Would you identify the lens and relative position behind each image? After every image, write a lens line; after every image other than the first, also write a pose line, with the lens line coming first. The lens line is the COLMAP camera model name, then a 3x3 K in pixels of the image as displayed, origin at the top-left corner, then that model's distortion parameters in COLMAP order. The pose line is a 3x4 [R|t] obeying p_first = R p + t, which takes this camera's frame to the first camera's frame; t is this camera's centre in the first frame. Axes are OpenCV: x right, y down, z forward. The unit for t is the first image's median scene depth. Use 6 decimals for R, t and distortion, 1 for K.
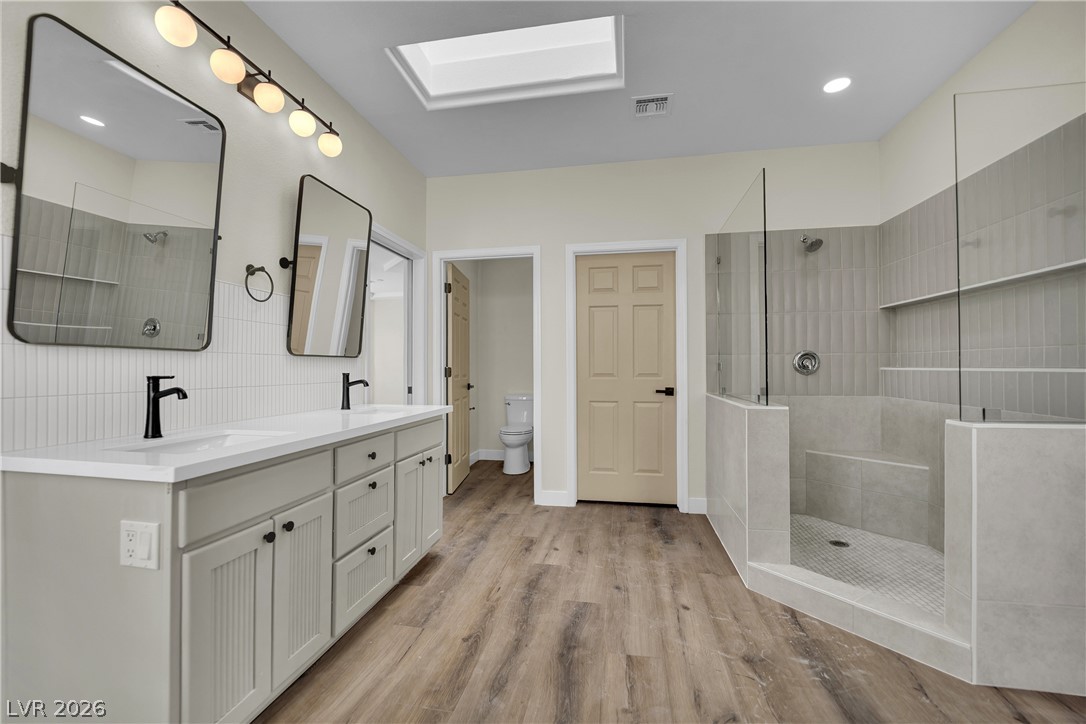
lens RADIAL K [[454.2, 0, 539.4], [0, 454.2, 362.9], [0, 0, 1]] dist [-0.022059, 0.000311]
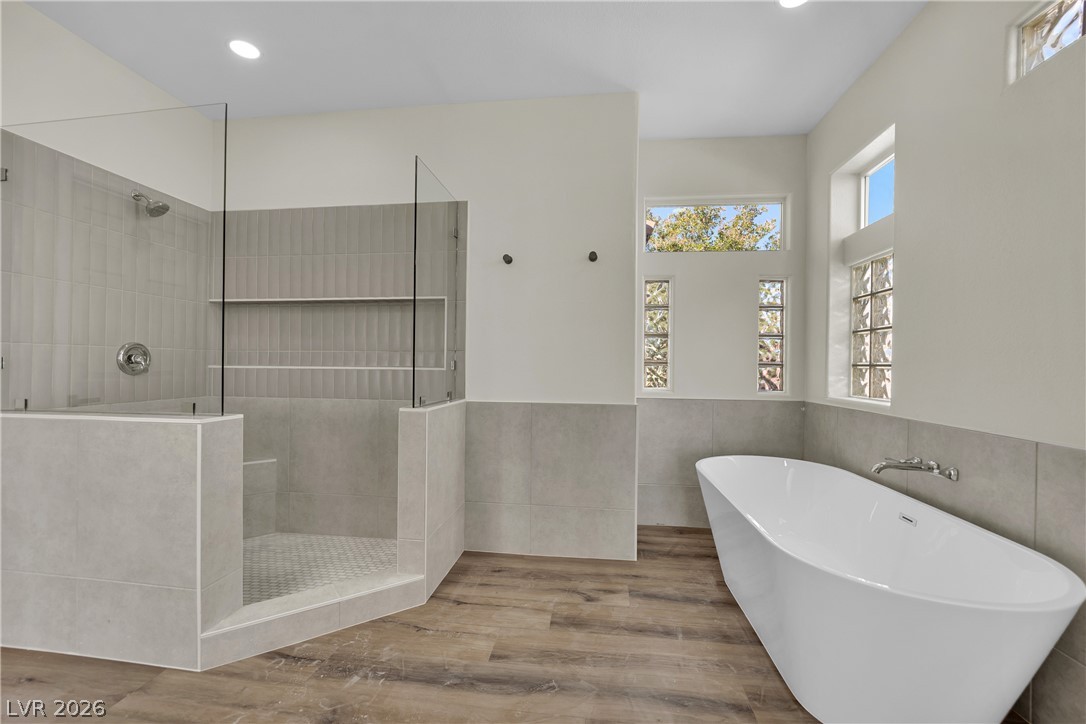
lens RADIAL K [[454.2, 0, 540.0], [0, 454.2, 363.8], [0, 0, 1]] dist [-0.022059, 0.000311]
pose [[-0.047481, 0.005249, 0.998858, -0.308400], [-0.016184, 0.999851, -0.006024, 0.003198], [-0.998741, -0.016452, -0.047389, 0.553894]]
